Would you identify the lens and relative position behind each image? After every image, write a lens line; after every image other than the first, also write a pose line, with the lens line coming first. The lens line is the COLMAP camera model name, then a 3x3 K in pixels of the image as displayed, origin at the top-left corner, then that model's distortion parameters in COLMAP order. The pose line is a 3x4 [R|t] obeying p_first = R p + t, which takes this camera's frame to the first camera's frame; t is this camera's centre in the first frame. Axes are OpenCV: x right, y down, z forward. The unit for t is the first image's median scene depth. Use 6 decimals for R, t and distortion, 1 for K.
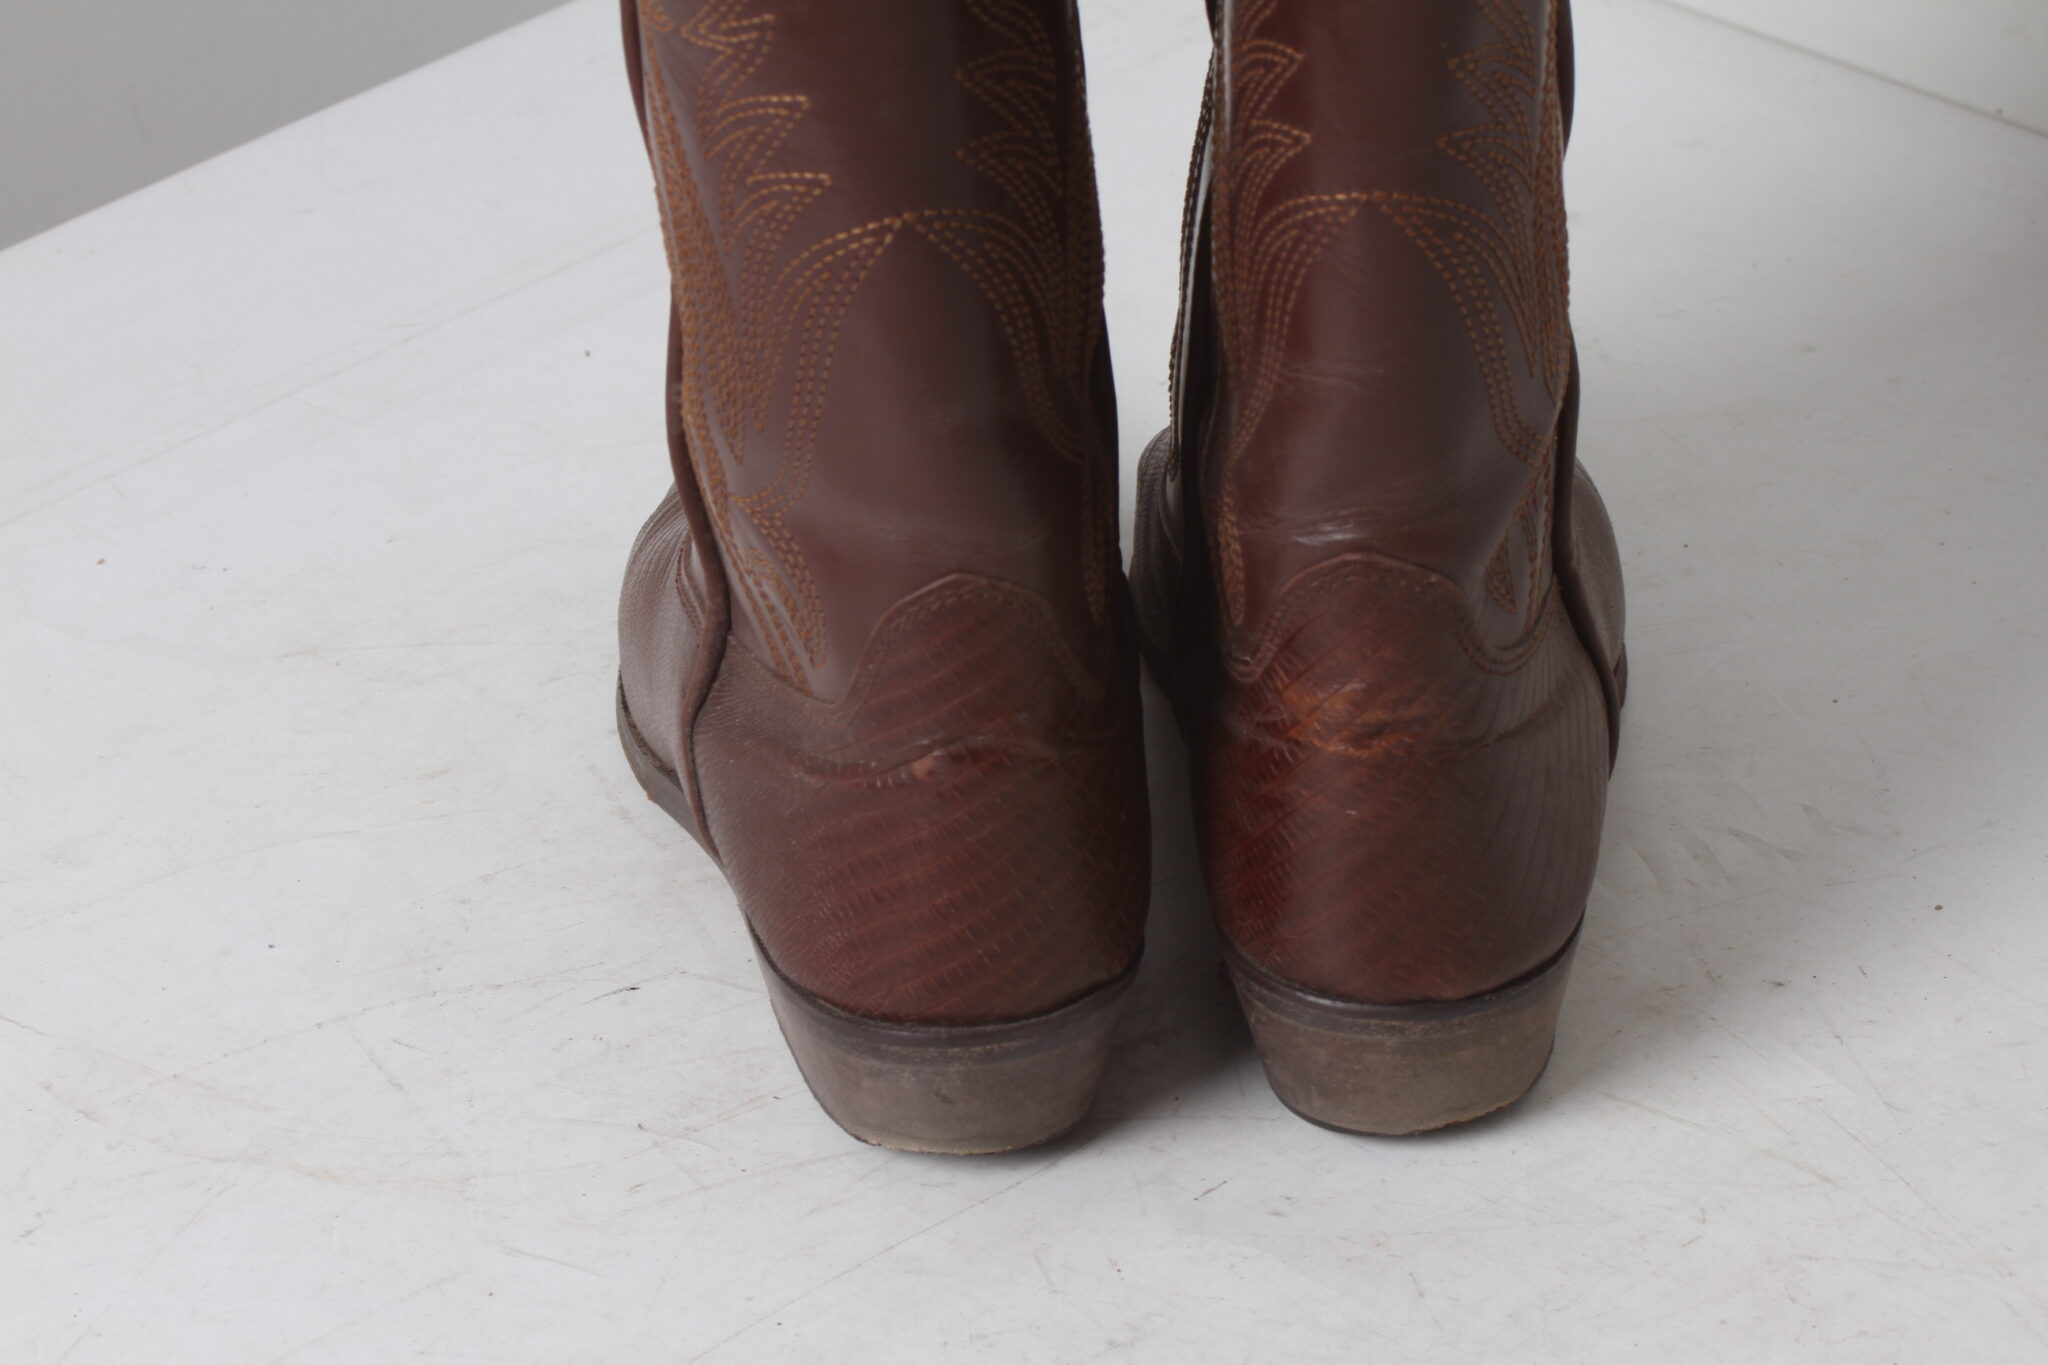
lens RADIAL K [[5668.1, 0, 1031.7], [0, 5668.1, 680.6], [0, 0, 1]] dist [0.099147, 0.000000]
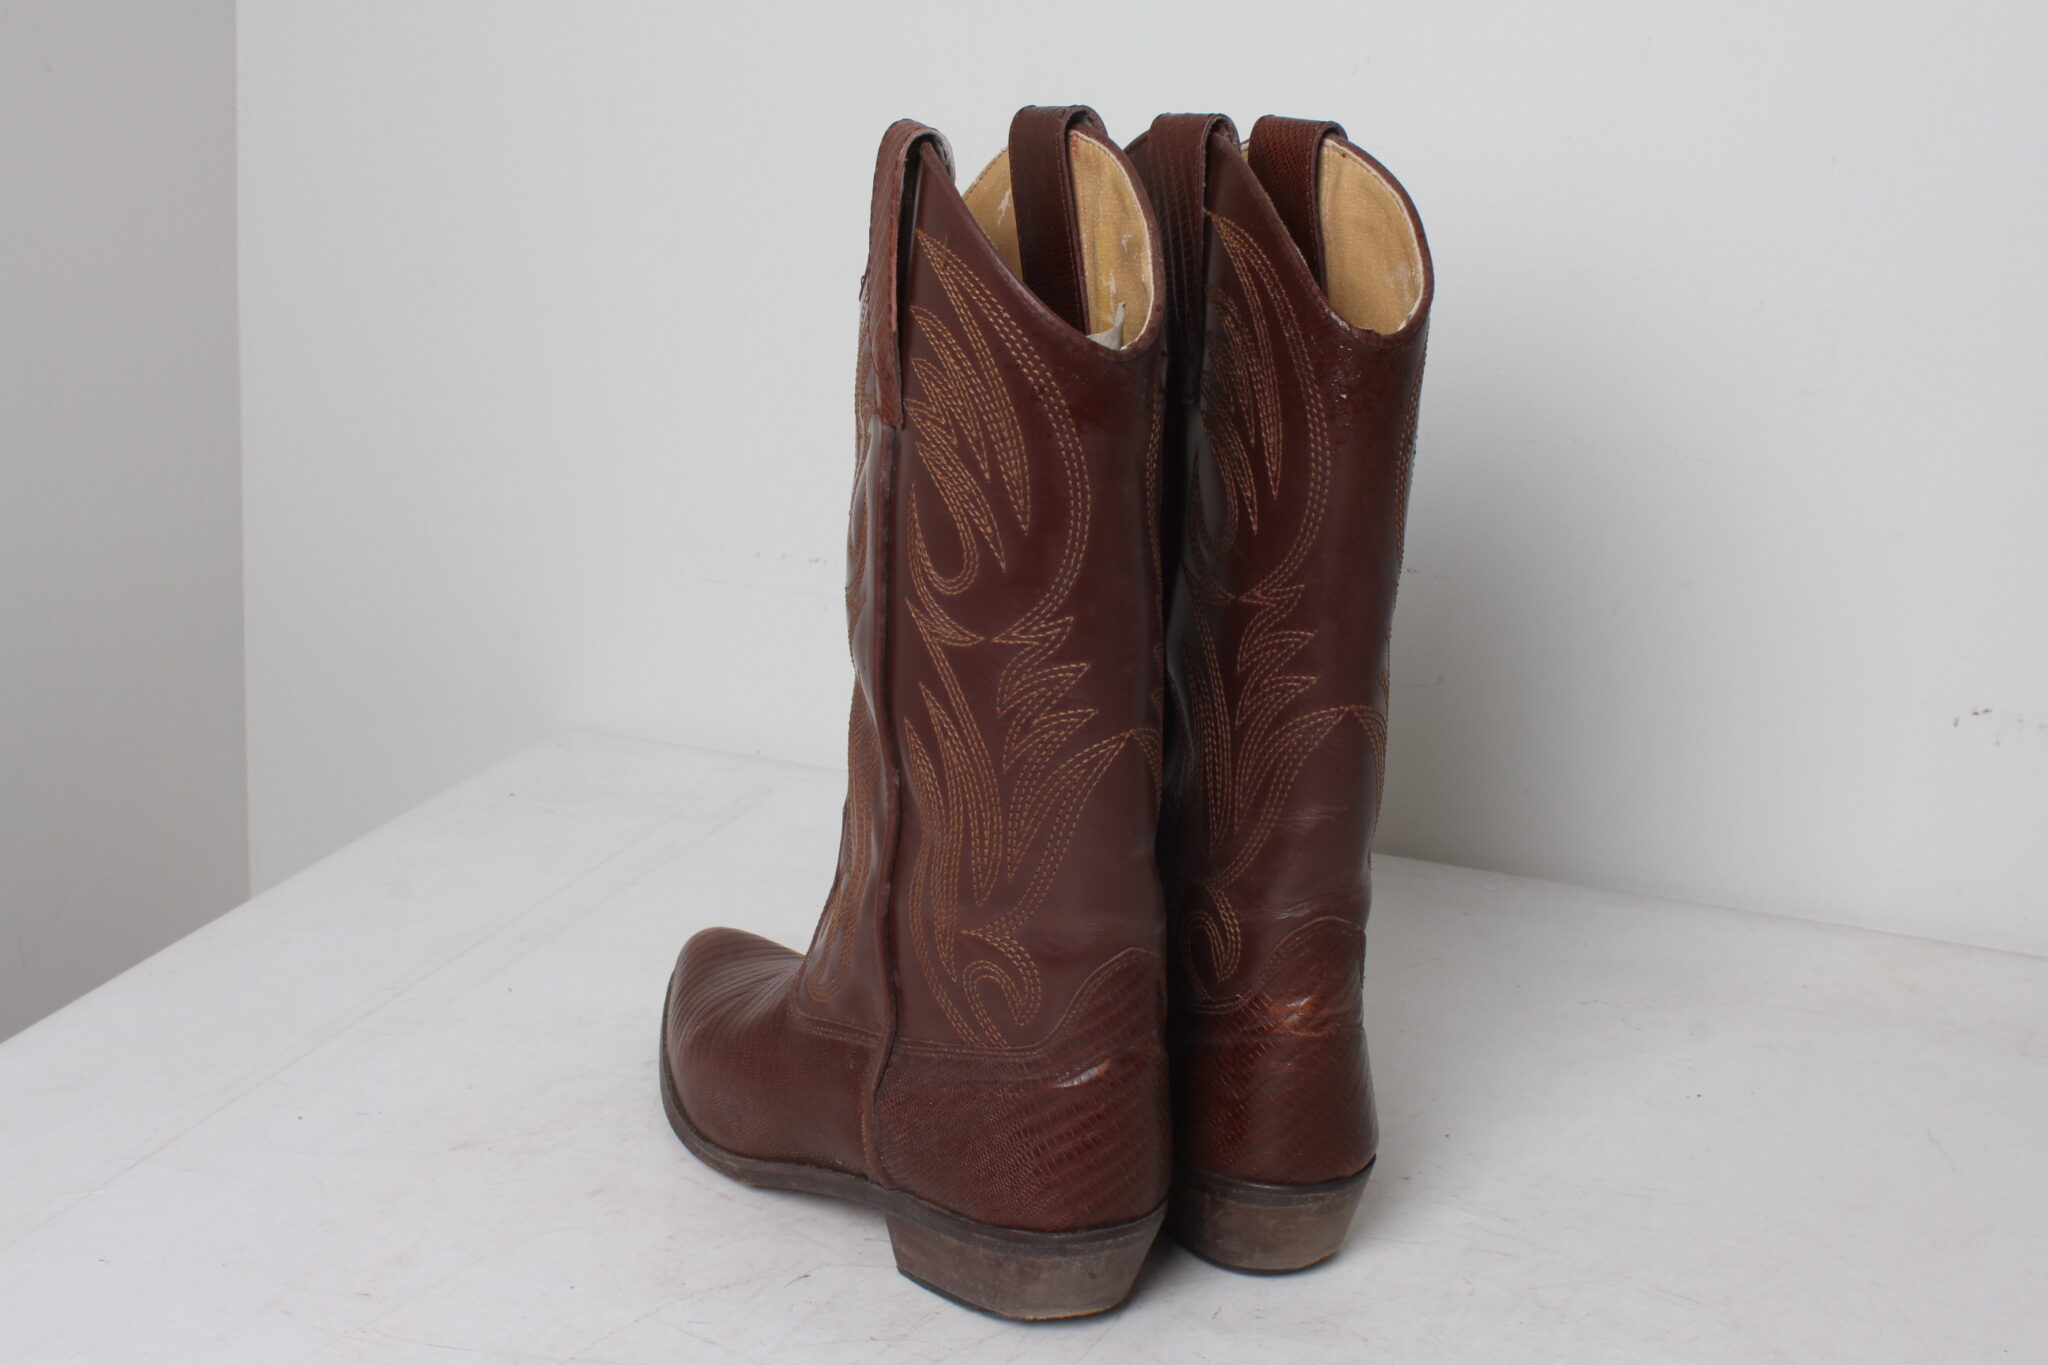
lens RADIAL K [[2792.8, 0, 1025.2], [0, 2792.8, 690.8], [0, 0, 1]] dist [-0.127806, 0.000000]
pose [[0.898167, -0.044937, 0.437351, -0.417820], [0.155283, 0.963074, -0.219944, 0.089781], [-0.411318, 0.265459, 0.871980, 0.237350]]
